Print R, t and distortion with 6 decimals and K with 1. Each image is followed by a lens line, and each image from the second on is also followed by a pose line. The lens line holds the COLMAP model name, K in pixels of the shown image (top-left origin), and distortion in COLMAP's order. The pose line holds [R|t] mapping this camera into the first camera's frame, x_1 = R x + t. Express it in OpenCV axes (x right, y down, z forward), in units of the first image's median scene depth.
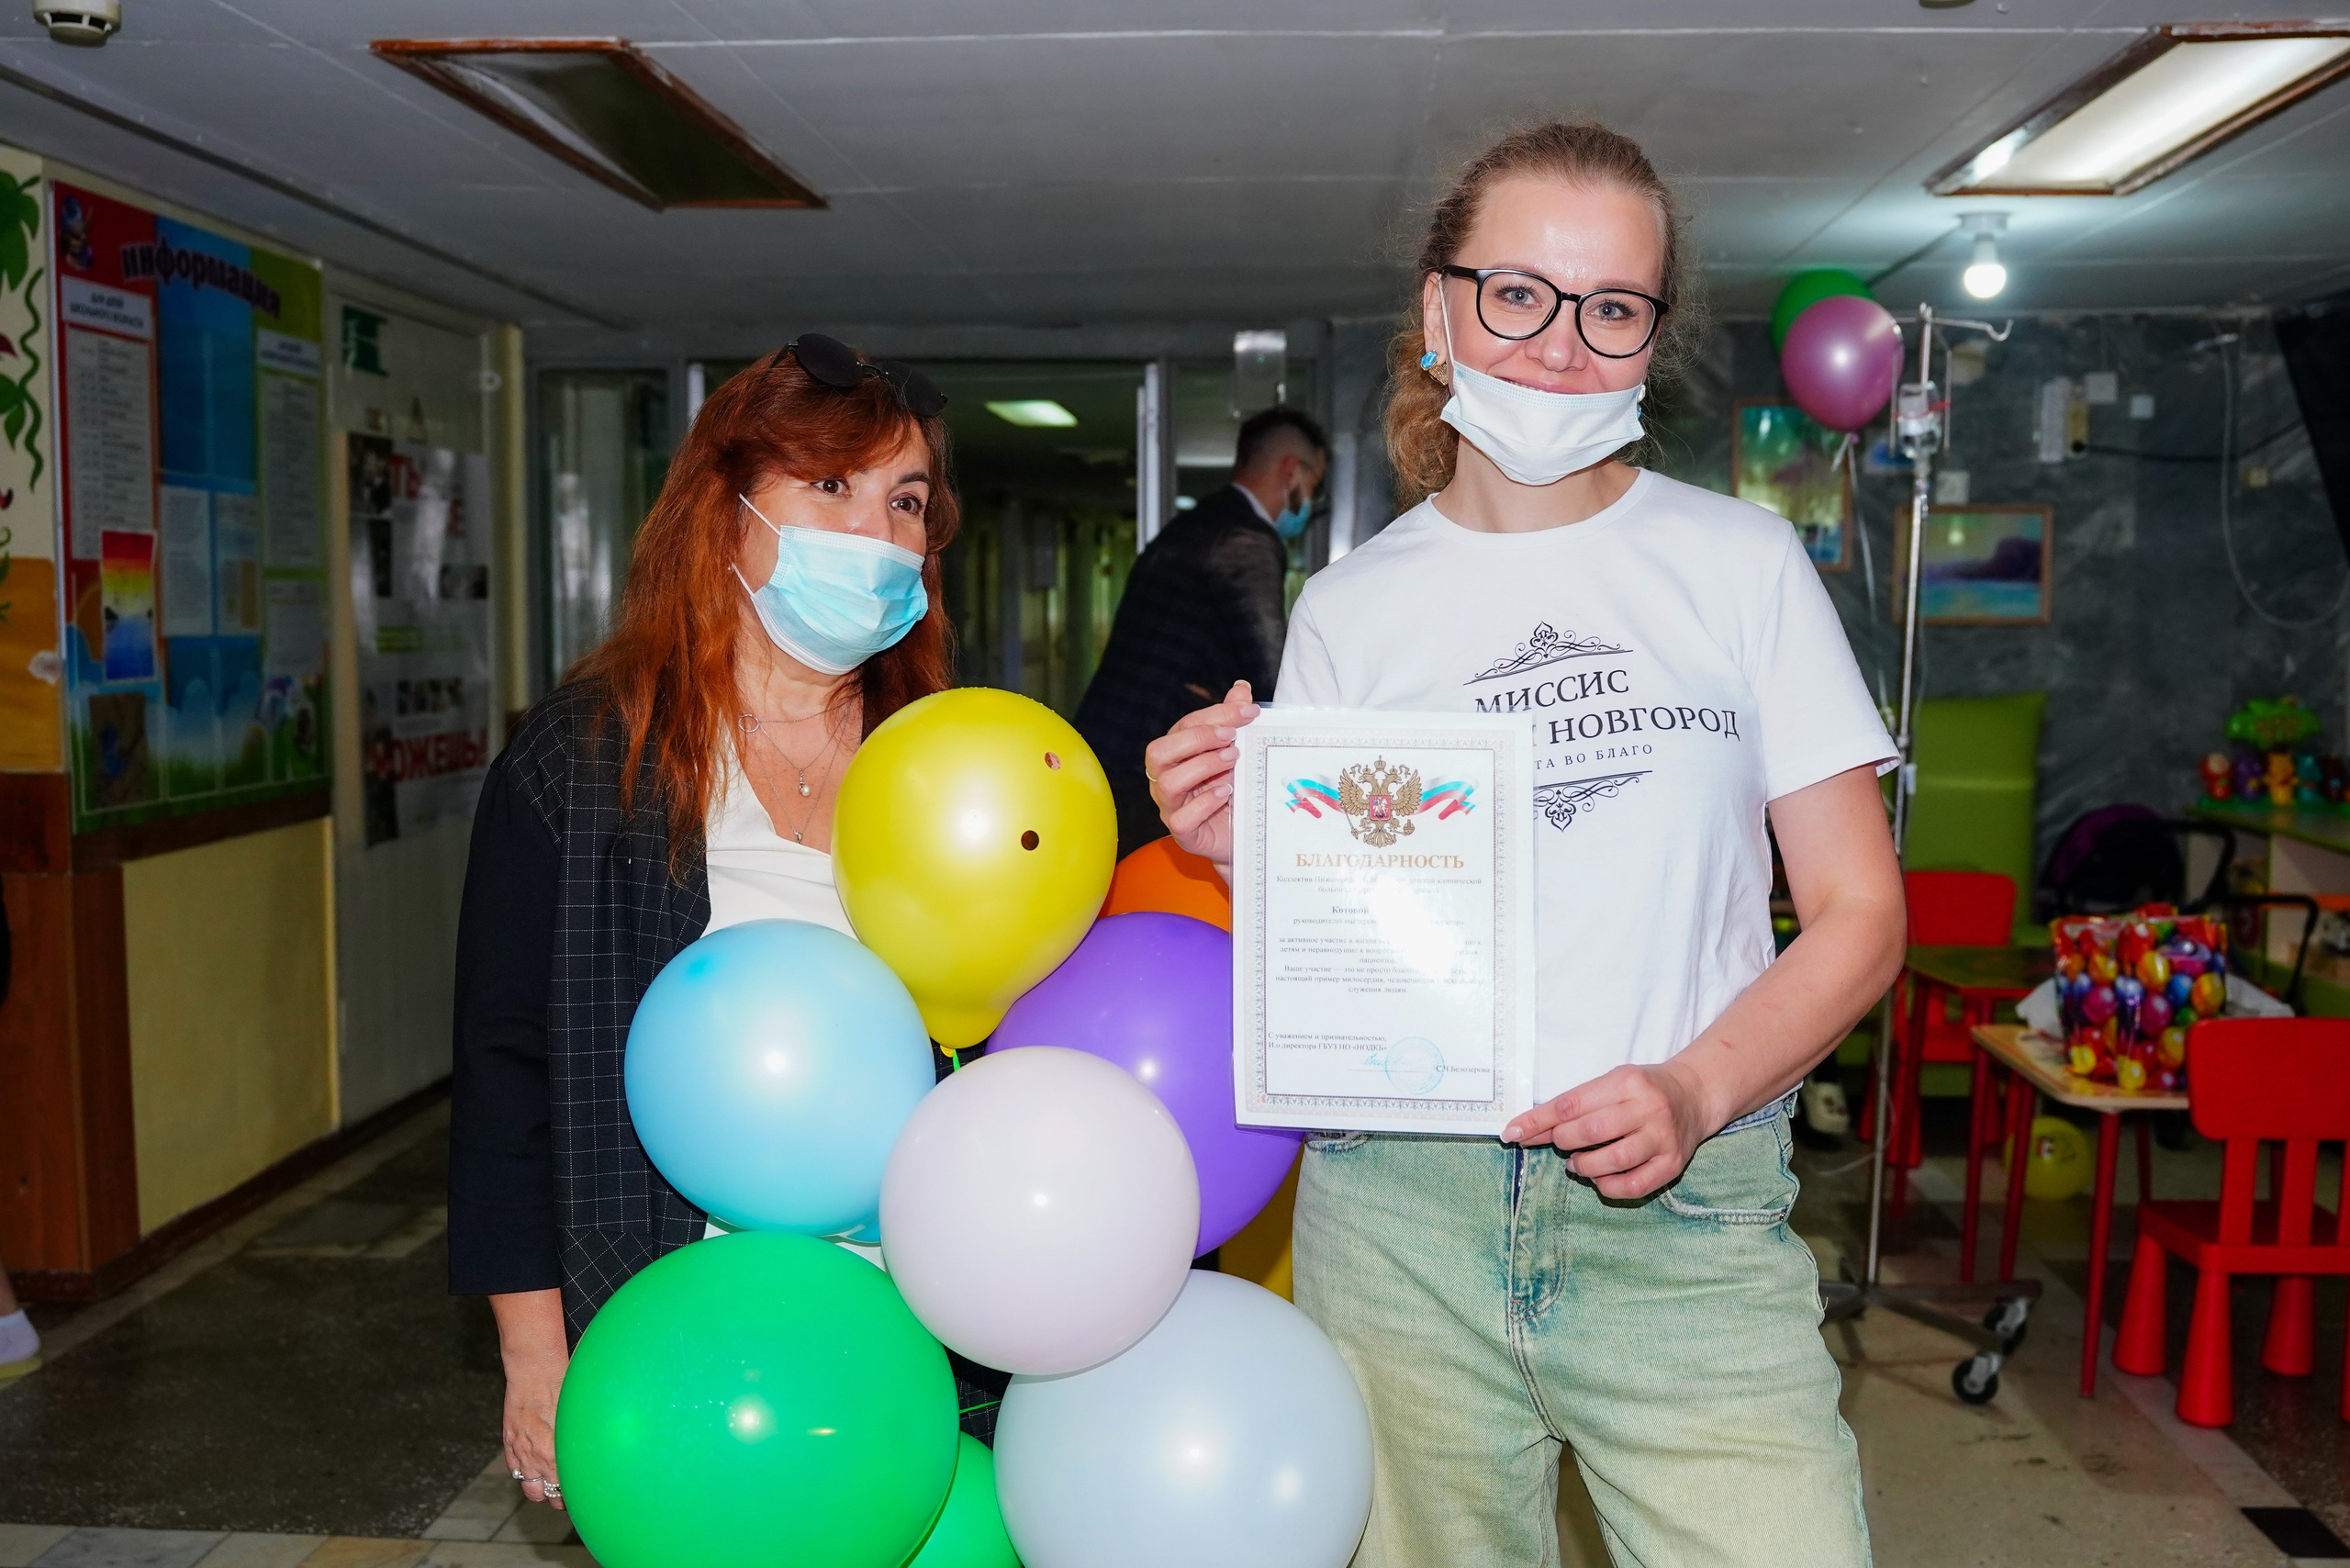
lens RADIAL K [[2445.0, 0, 1158.5], [0, 2445.0, 785.9], [0, 0, 1]] dist [-0.008839, 0.000000]
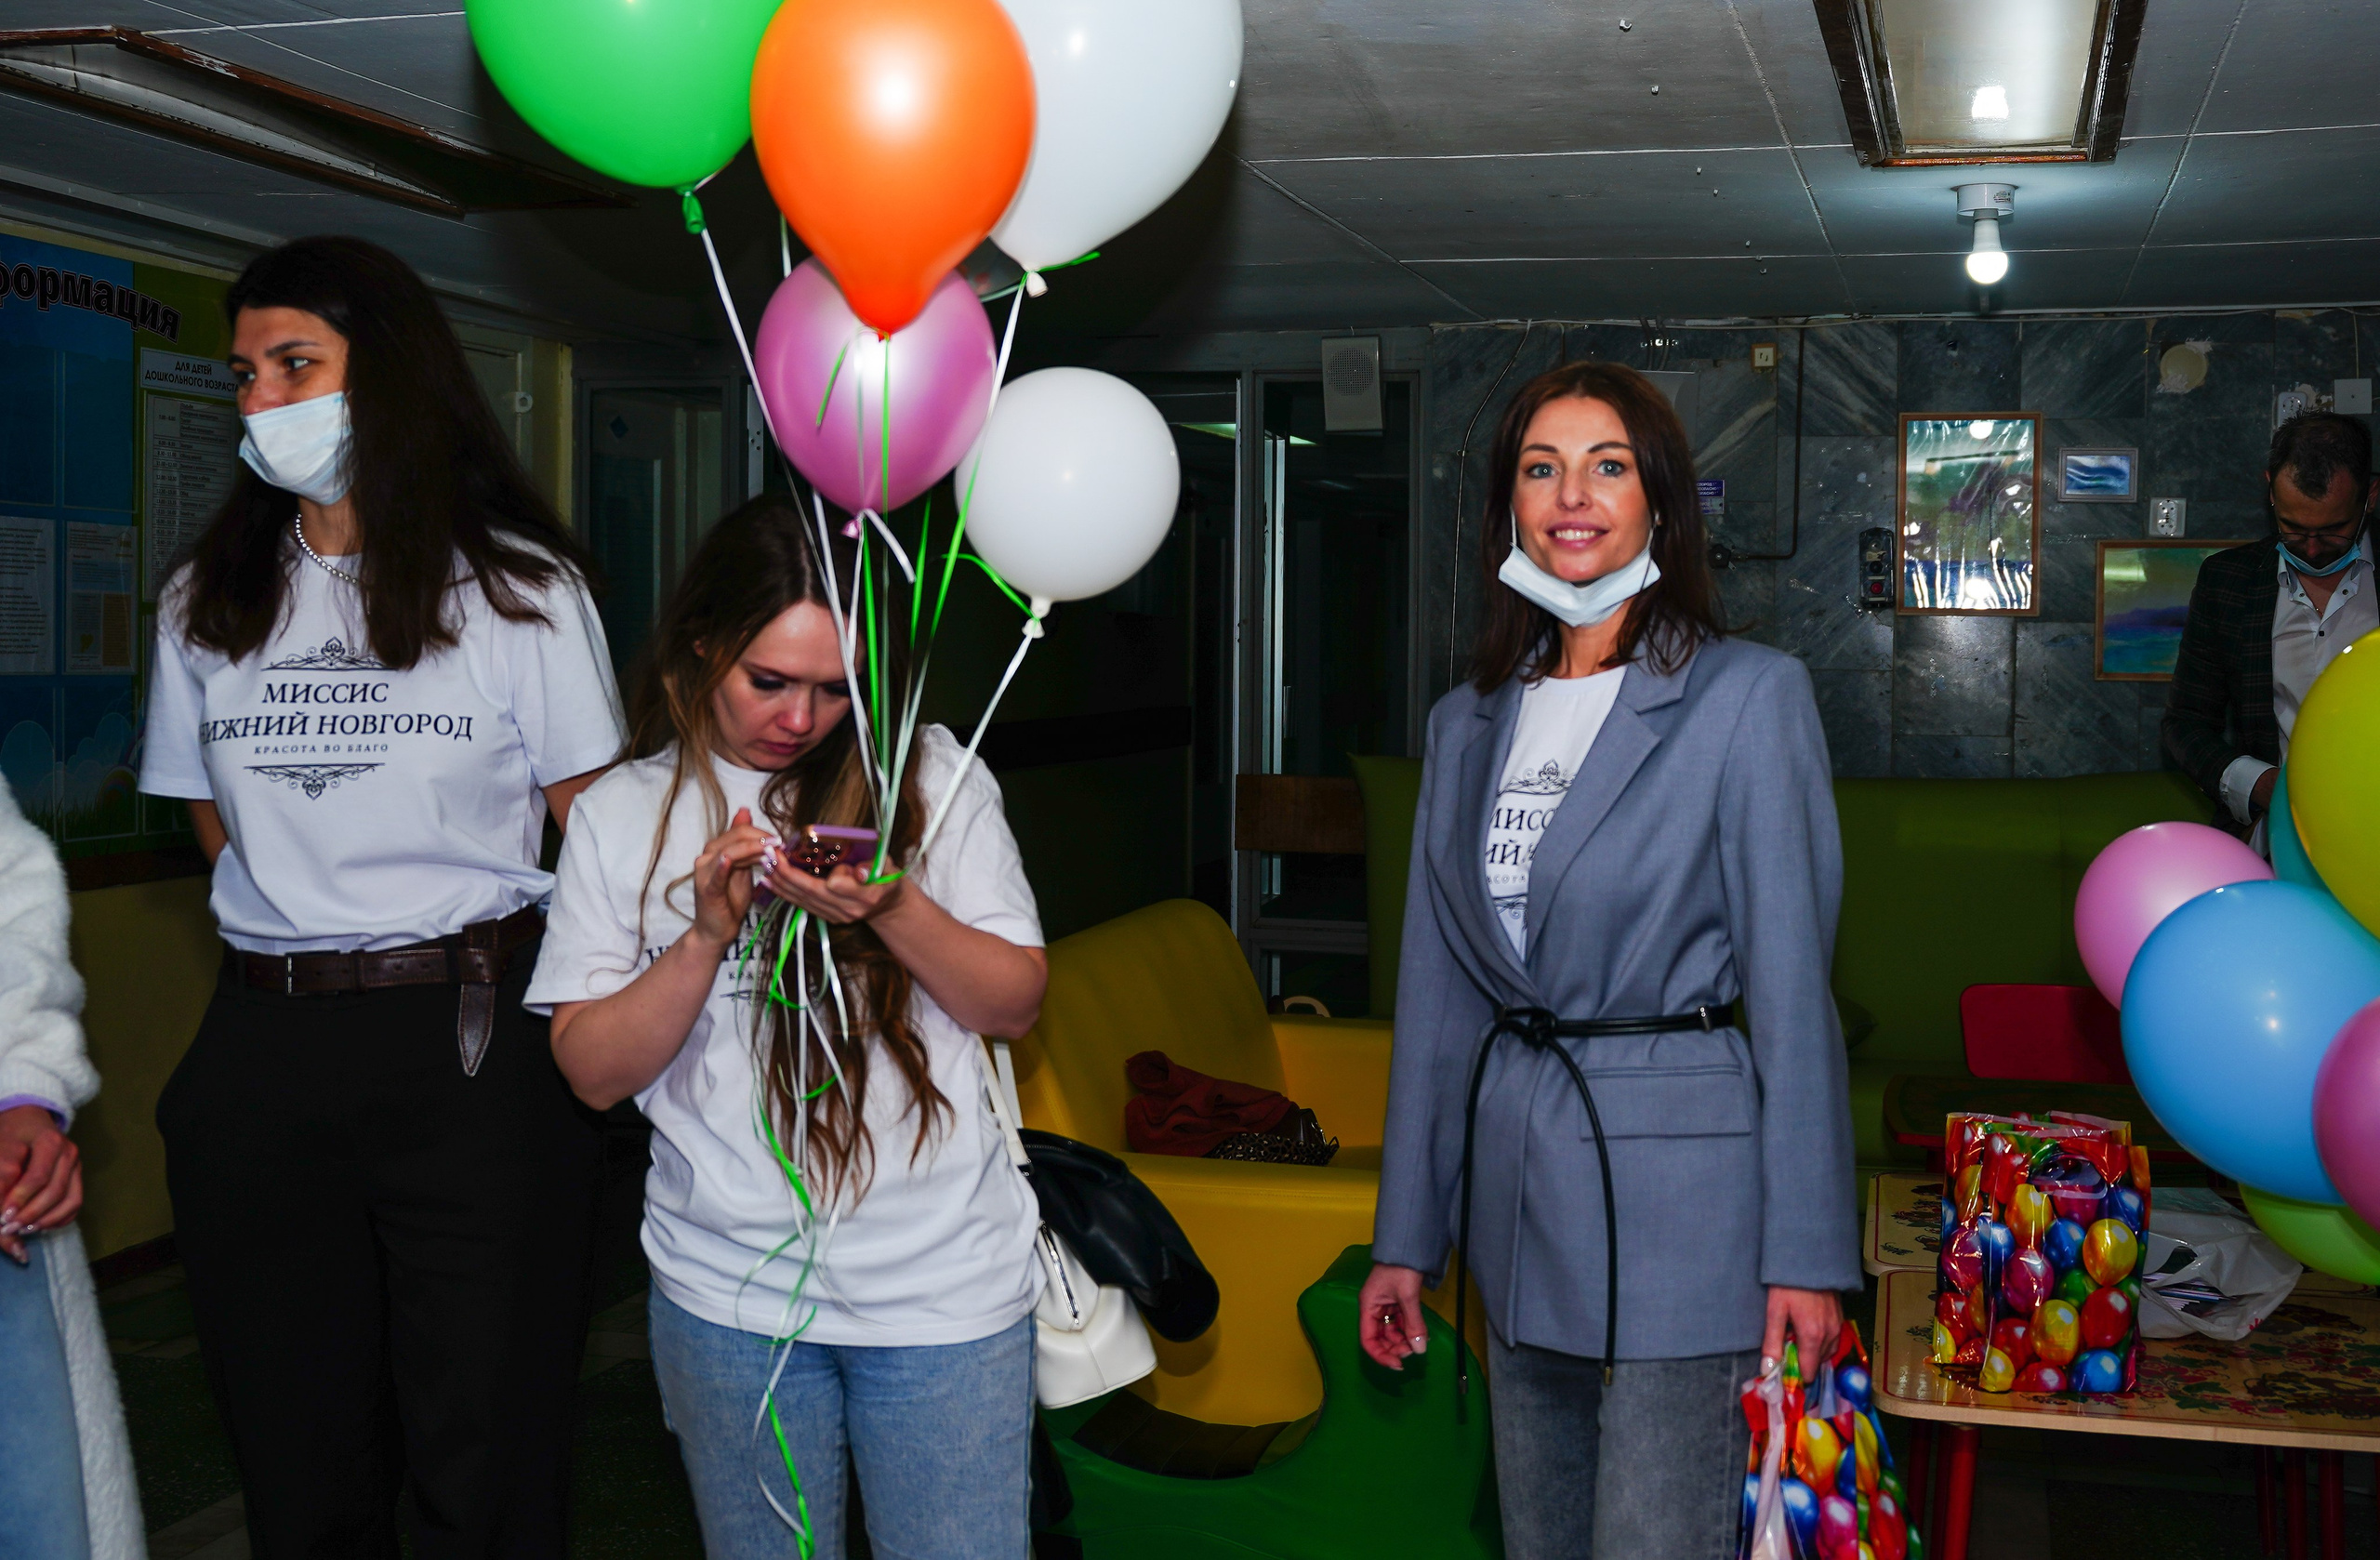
lens RADIAL K [[2676.0, 0, 1268.4], [0, 2676.0, 695.9], [0, 0, 1]] dist [-0.013581, 0.000000]
pose [[0.982770, 0.012452, -0.184413, 0.271993], [-0.022521, 0.998362, -0.052602, -0.010373], [0.183456, 0.055849, 0.981440, 0.084892]]
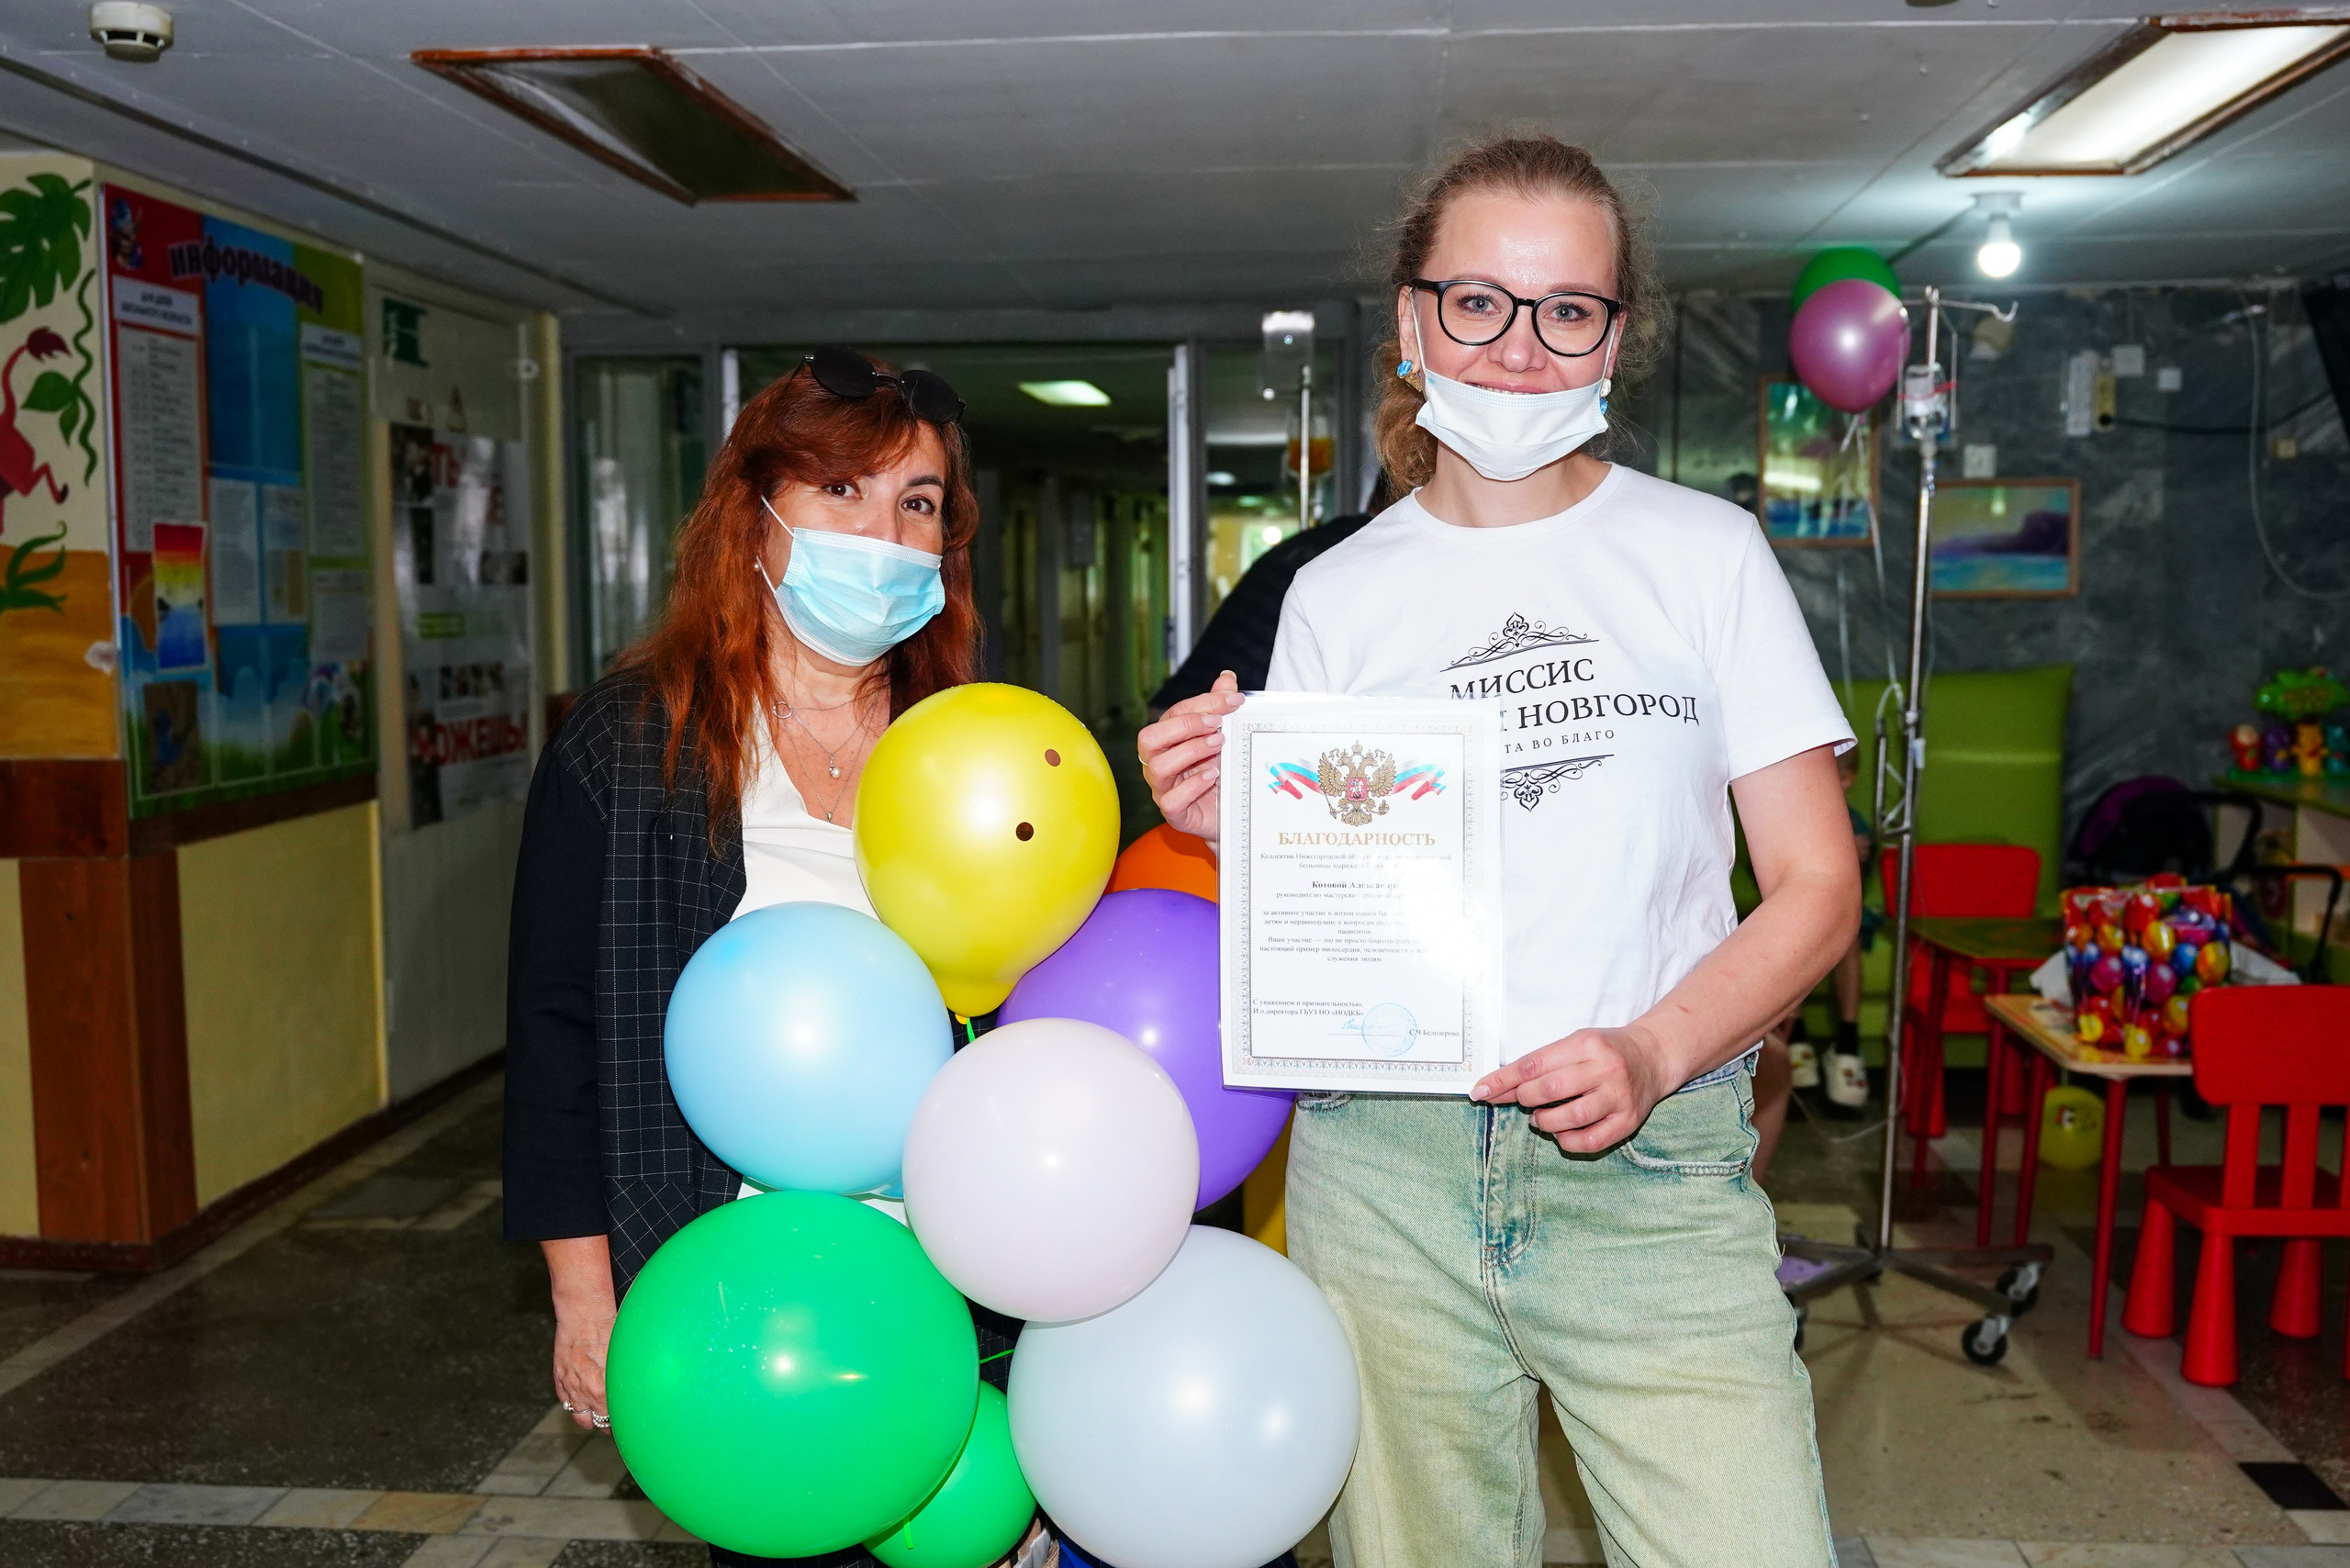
lens RADIAL K [[2445.0, 0, 1140.1], [0, 2445.0, 785.6], [0, 0, 1]] dist [-0.008839, 0.000000]
pose [[0.999709, -0.006751, -0.023171, 0.004219], [0.006958, 0.999936, 0.008889, -0.000612], [0.023109, -0.009047, 0.999692, -0.016356]]
